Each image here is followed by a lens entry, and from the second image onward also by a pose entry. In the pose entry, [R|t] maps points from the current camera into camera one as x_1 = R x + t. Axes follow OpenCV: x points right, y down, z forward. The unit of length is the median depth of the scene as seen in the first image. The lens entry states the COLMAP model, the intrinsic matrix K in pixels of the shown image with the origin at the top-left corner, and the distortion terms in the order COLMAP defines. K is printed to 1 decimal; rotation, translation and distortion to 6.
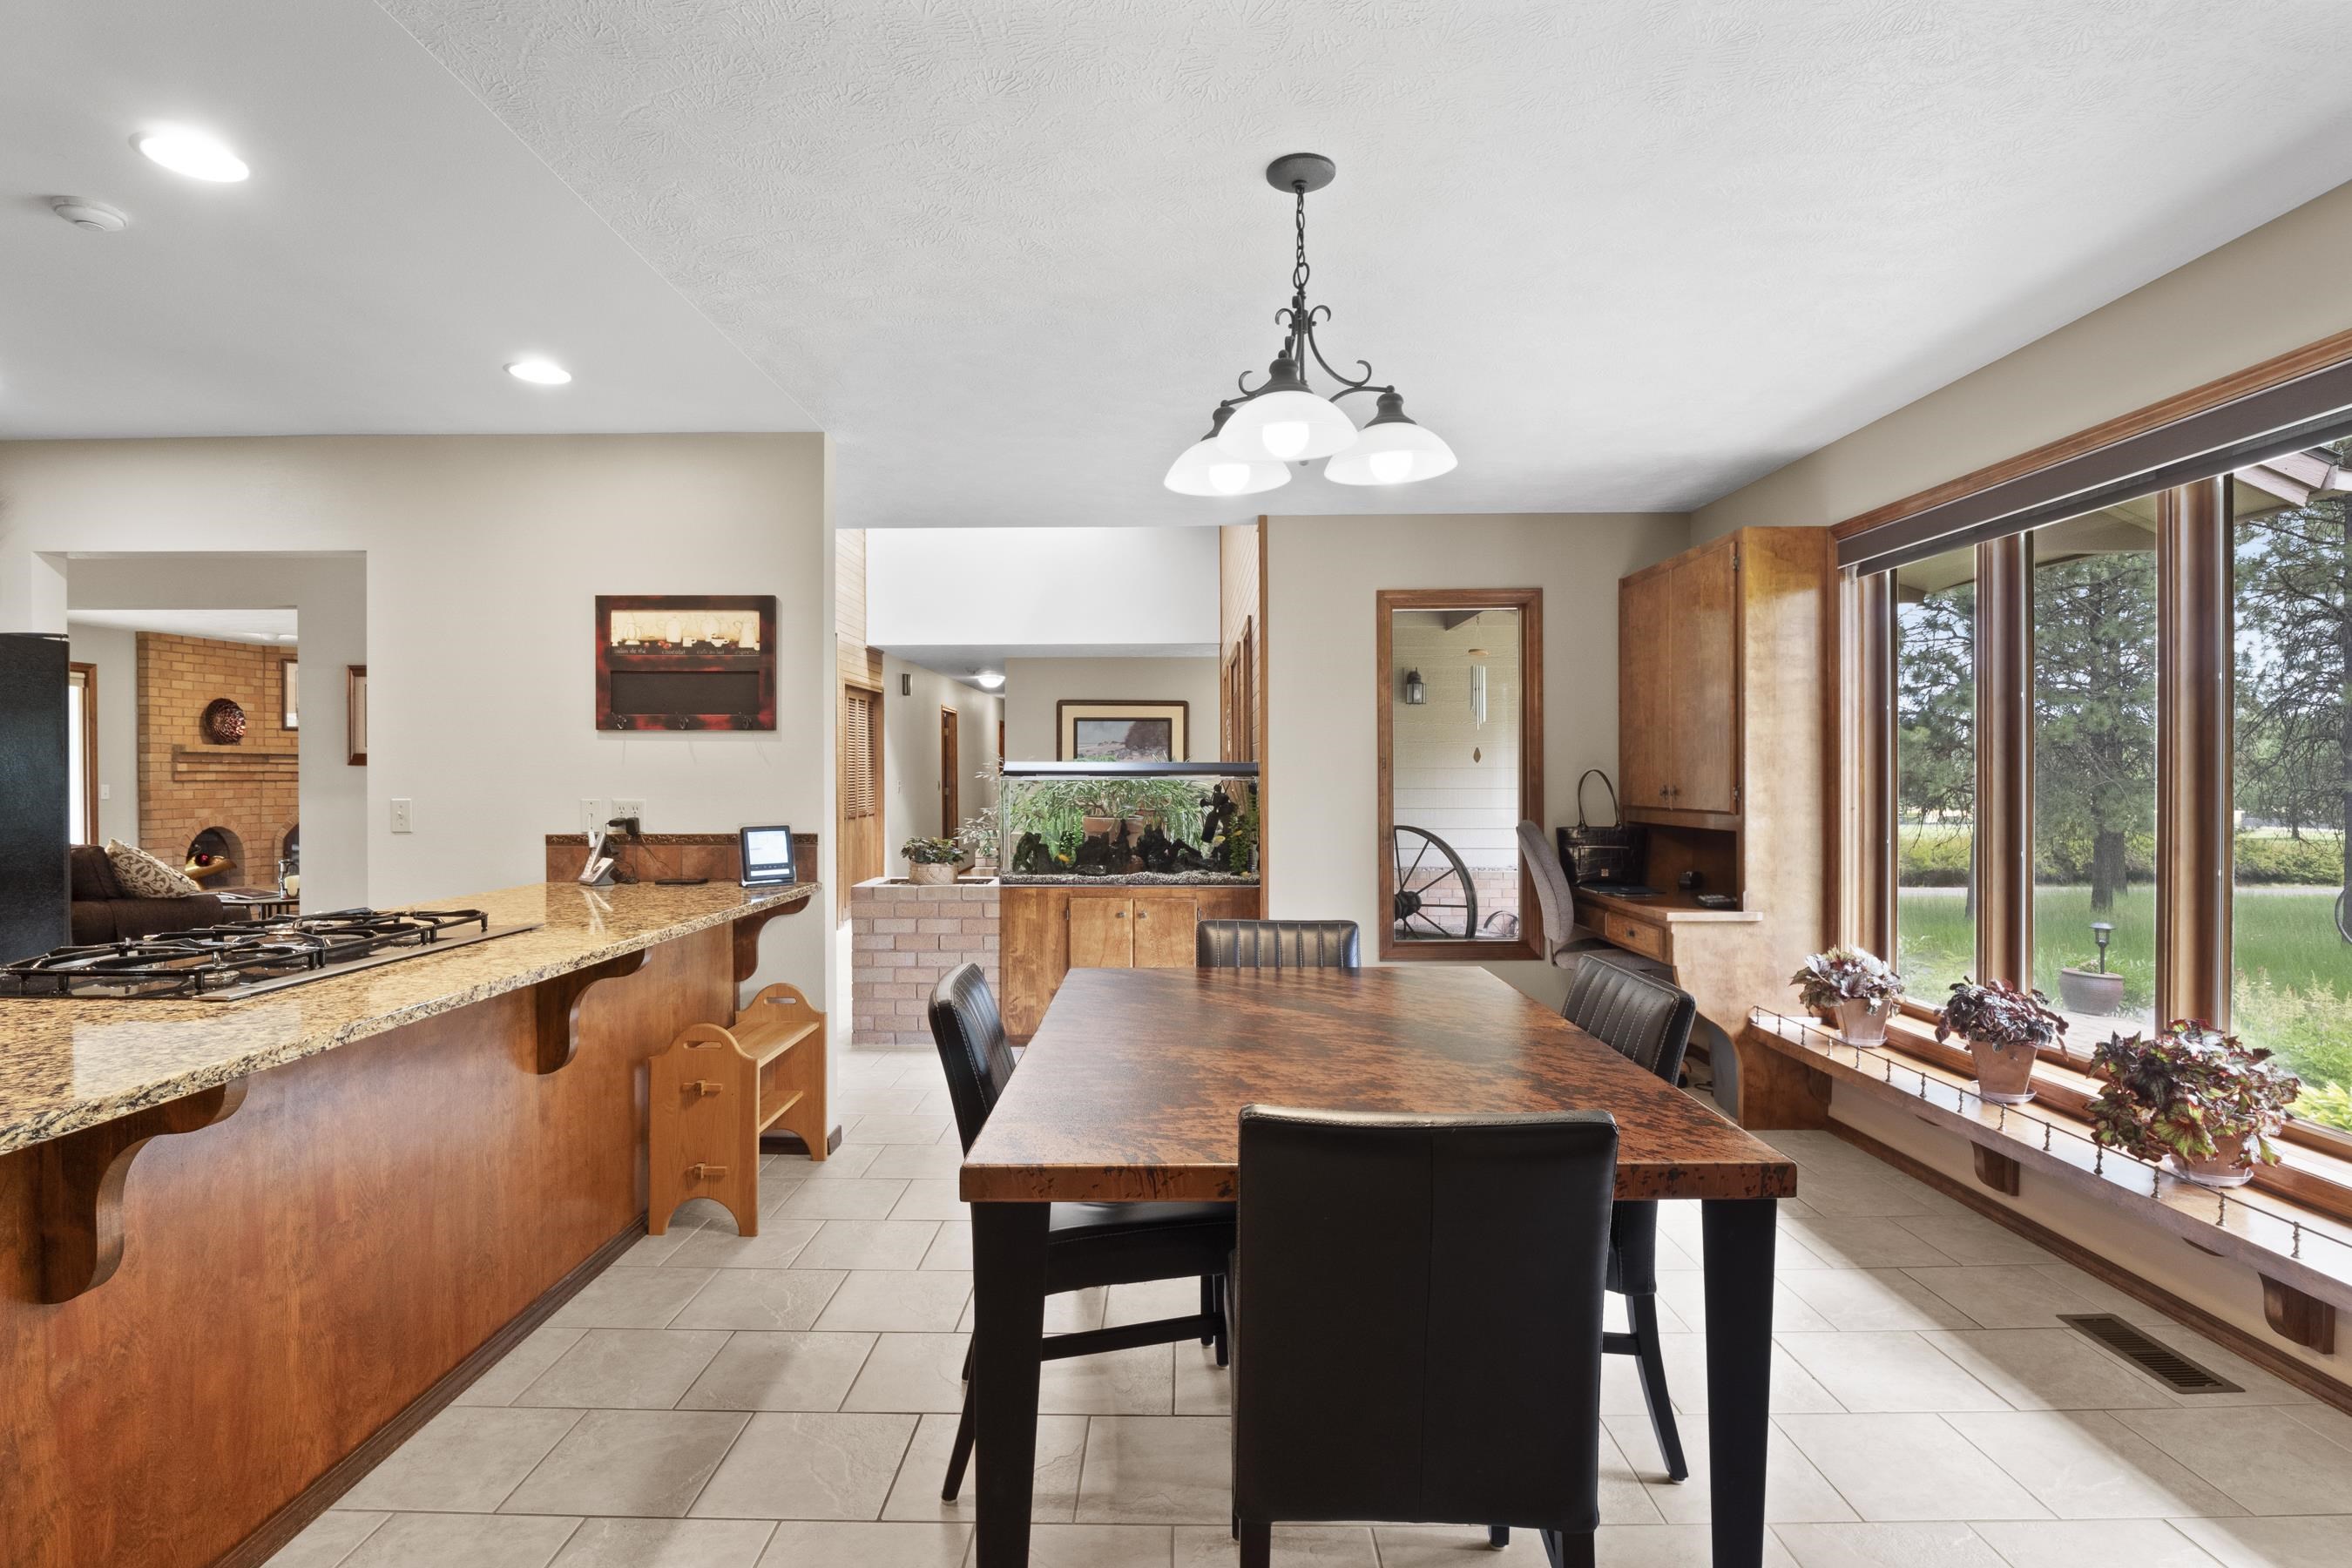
lens RADIAL K [[1159.2, 0, 1168.1], [0, 1159.2, 780.3], [0, 0, 1]] dist [-0.006147, -0.004638]
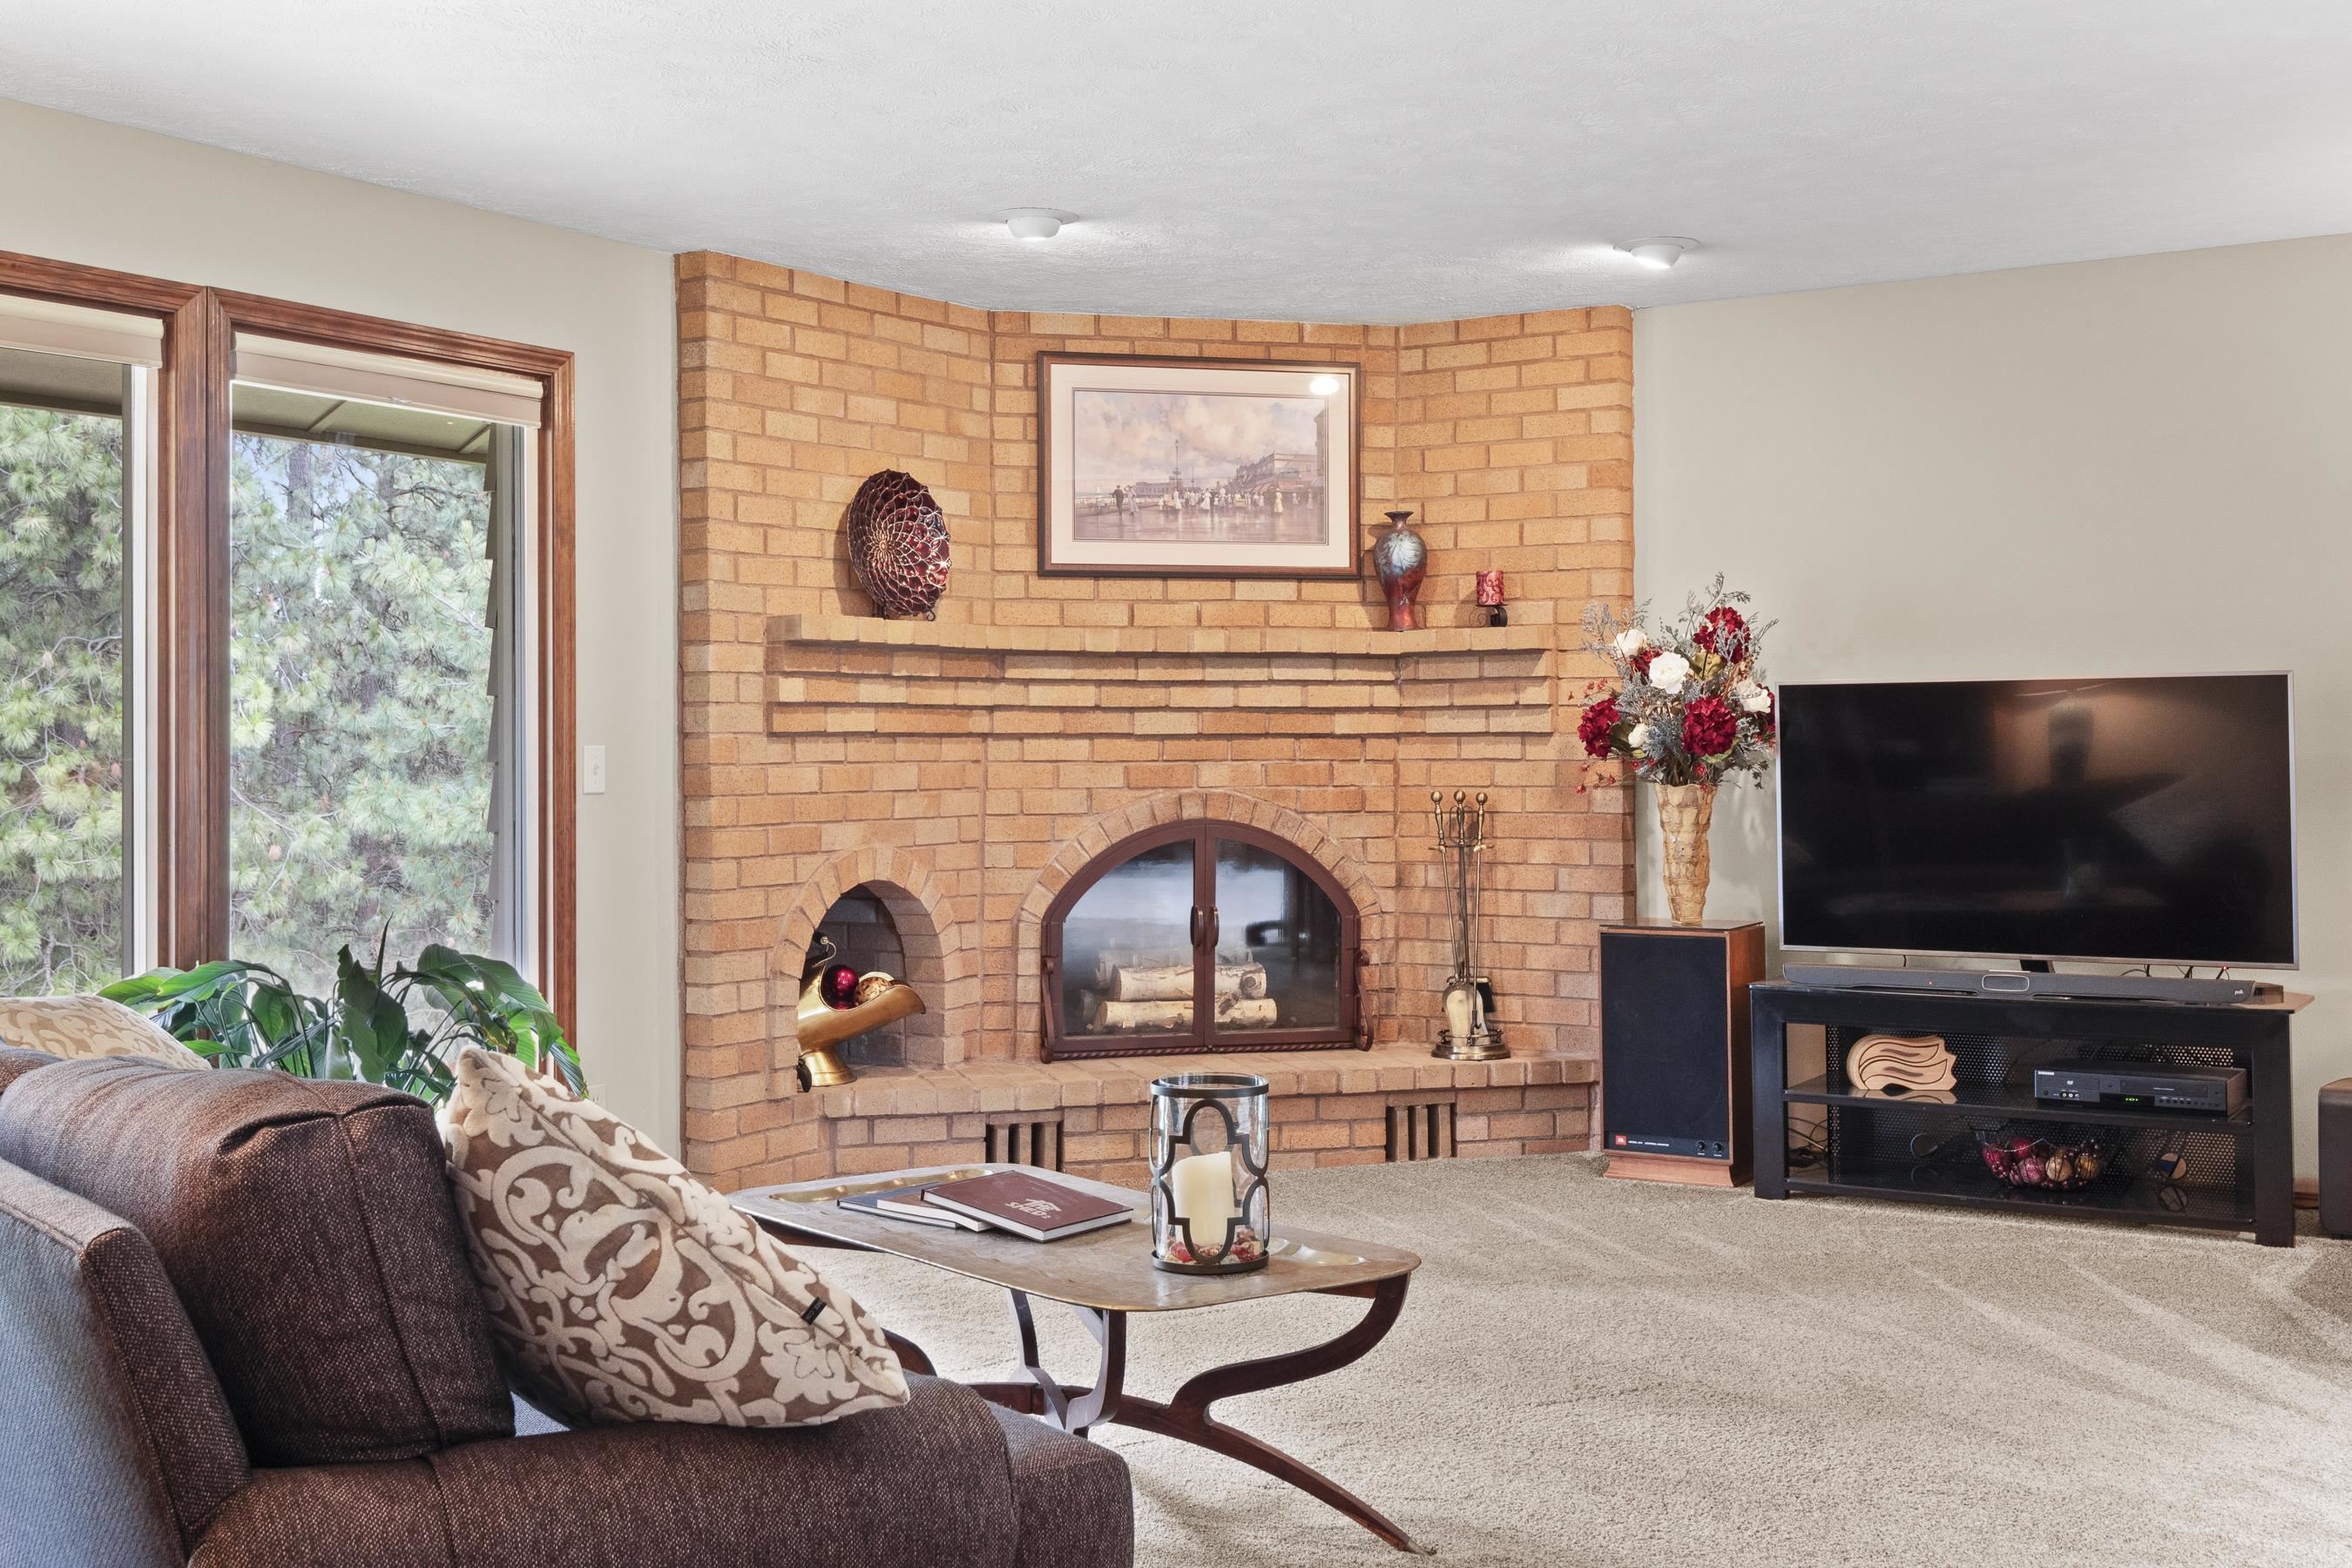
lens RADIAL K [[2483.9, 0, 1200.0], [0, 2483.9, 685.2], [0, 0, 1]] dist [0.141266, 0.000000]
pose [[0.858011, -0.015402, -0.513400, -0.422043], [0.001156, 0.999606, -0.028056, 0.006587], [0.513630, 0.023478, 0.857691, 0.485922]]
